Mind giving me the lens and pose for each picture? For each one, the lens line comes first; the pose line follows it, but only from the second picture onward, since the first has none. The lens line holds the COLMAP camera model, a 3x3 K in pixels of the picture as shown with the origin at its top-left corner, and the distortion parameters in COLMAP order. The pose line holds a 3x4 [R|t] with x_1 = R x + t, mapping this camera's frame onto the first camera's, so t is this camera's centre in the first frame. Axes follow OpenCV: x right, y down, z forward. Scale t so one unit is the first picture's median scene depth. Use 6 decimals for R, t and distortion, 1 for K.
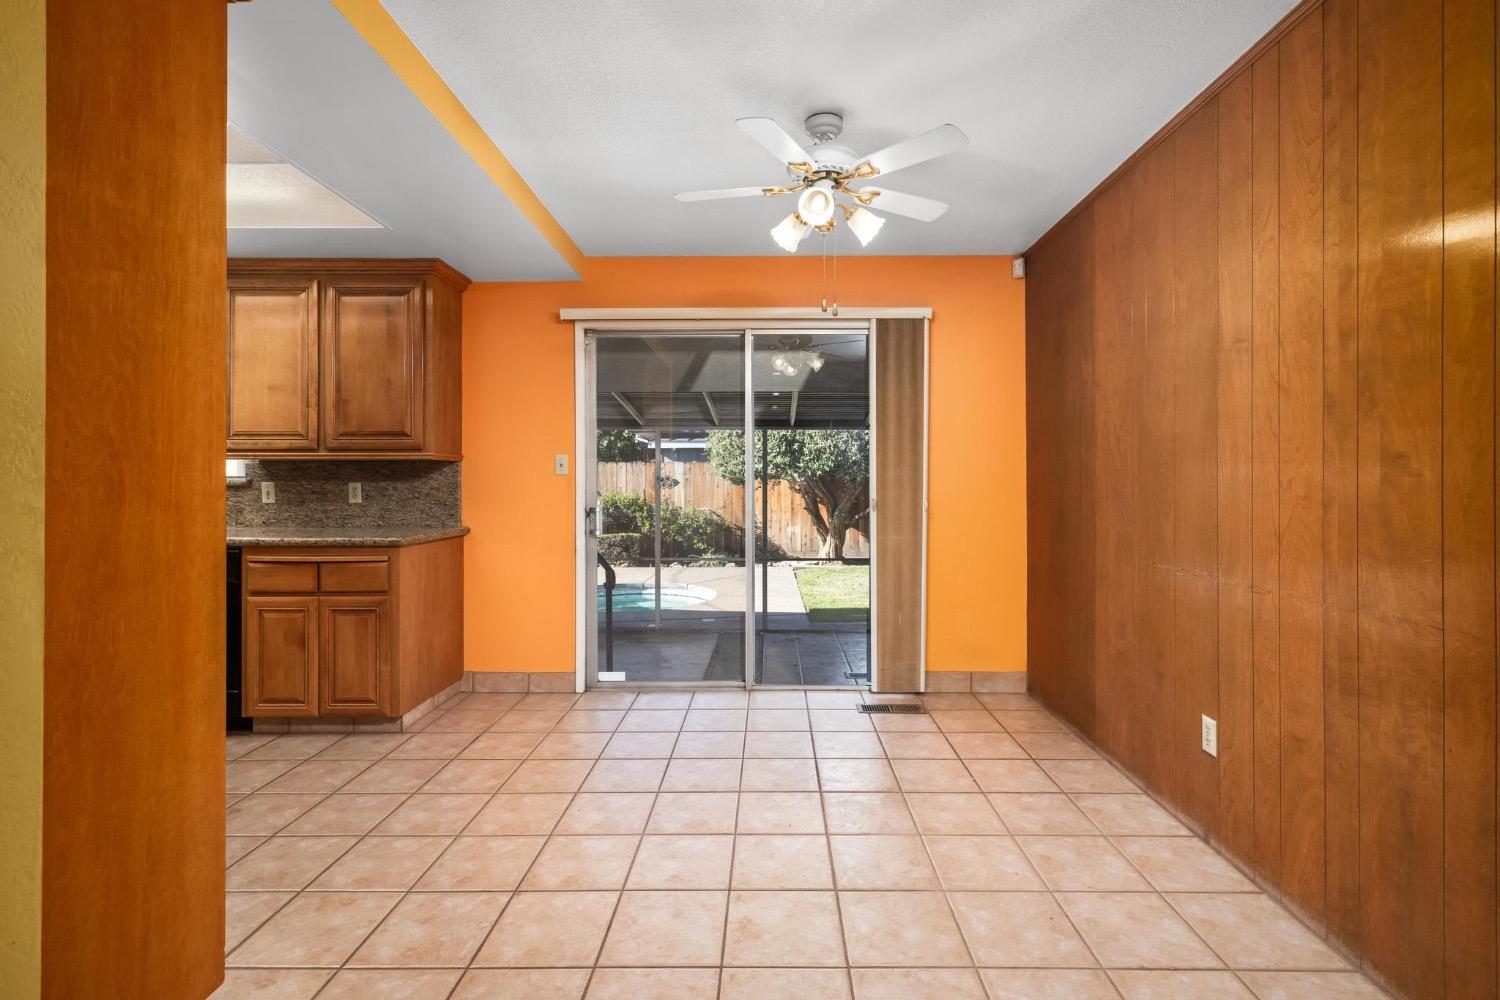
lens RADIAL K [[676.9, 0, 750.7], [0, 676.9, 484.7], [0, 0, 1]] dist [0.004435, 0.000147]
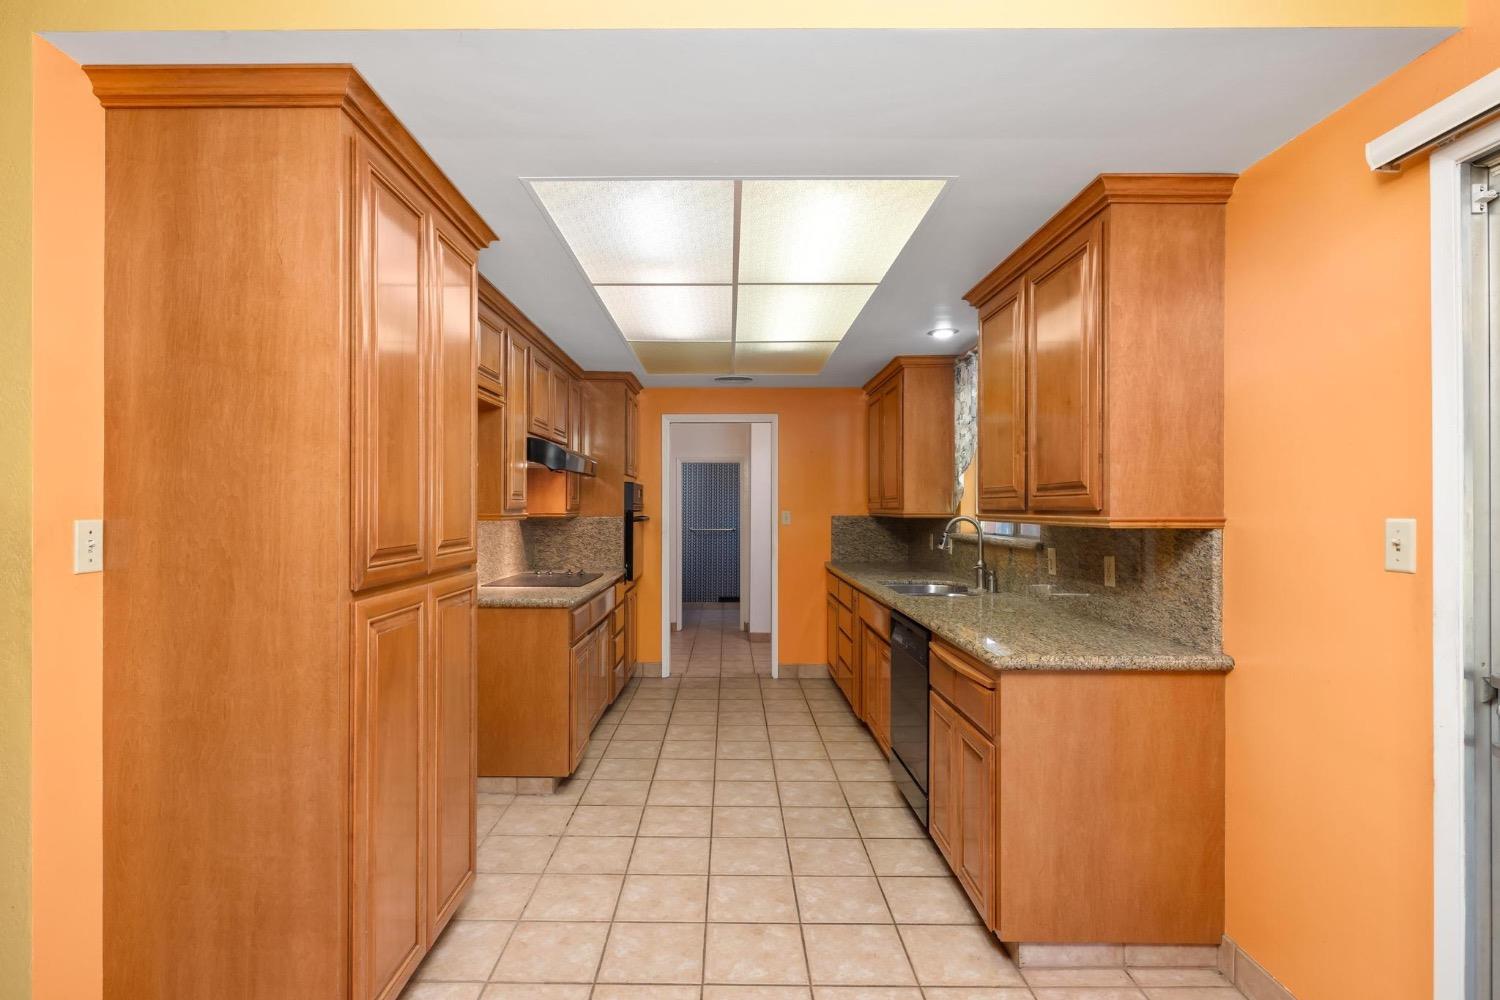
lens RADIAL K [[722.8, 0, 735.5], [0, 722.8, 507.8], [0, 0, 1]] dist [-0.002283, 0.000274]
pose [[0.013982, -0.000188, -0.999902, 0.123299], [-0.005460, 0.999985, -0.000265, -0.048686], [0.999887, 0.005464, 0.013981, 0.628740]]
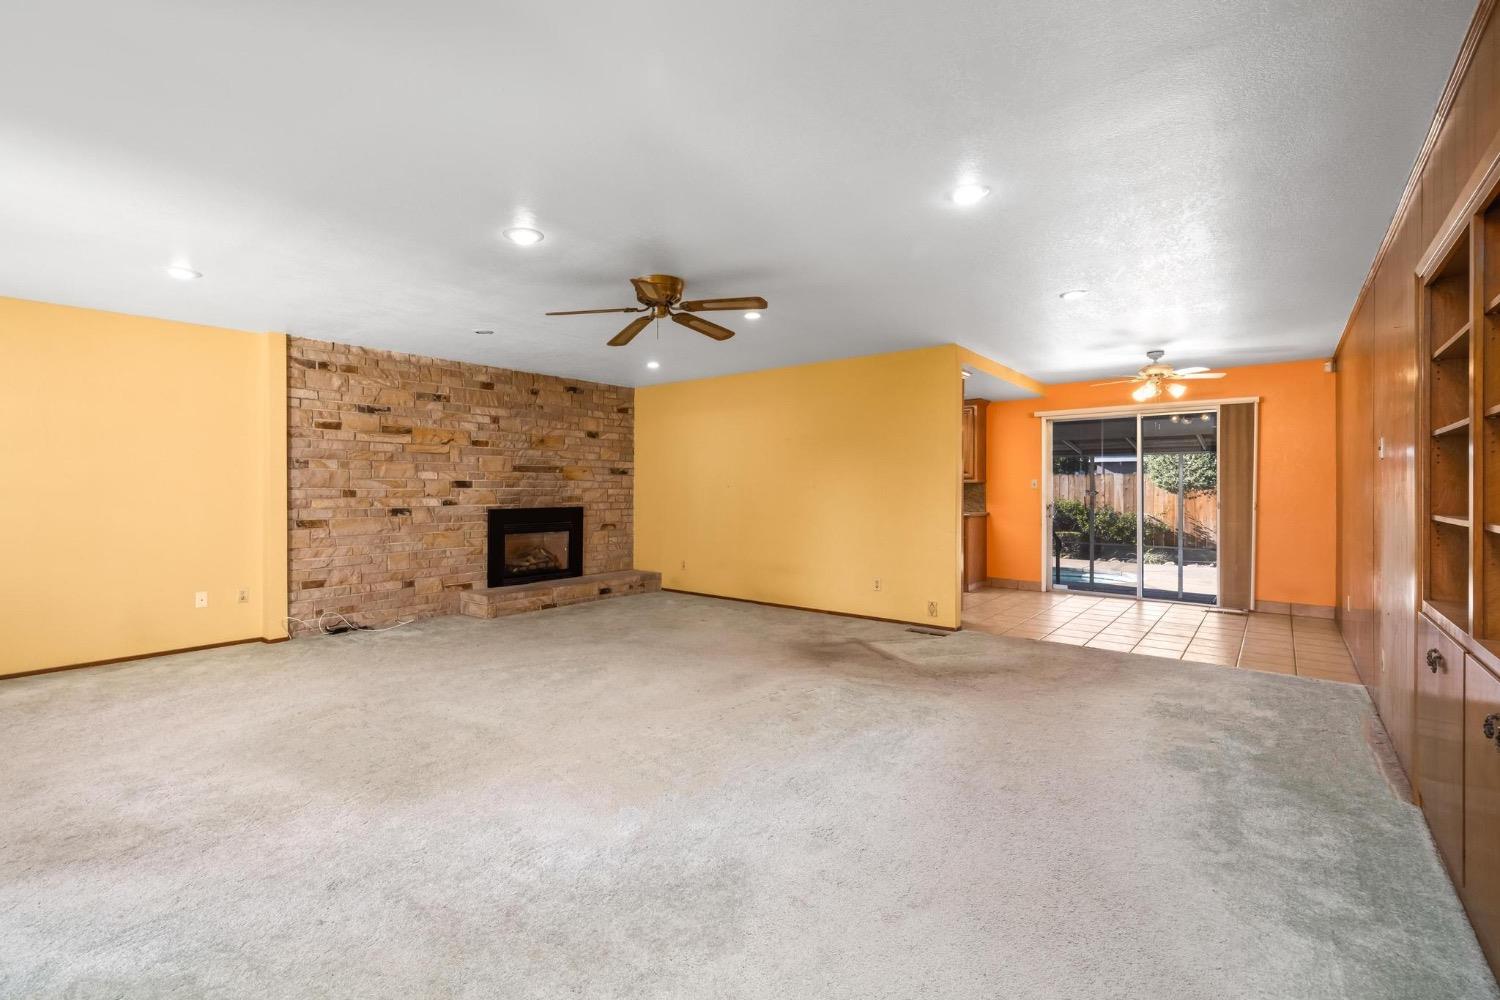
lens RADIAL K [[676.9, 0, 713.9], [0, 676.9, 496.5], [0, 0, 1]] dist [0.004435, 0.000147]
pose [[0.787514, 0.006709, -0.616261, 0.239613], [-0.002221, 0.999965, 0.008047, -0.007629], [0.616293, -0.004968, 0.787501, -1.298498]]
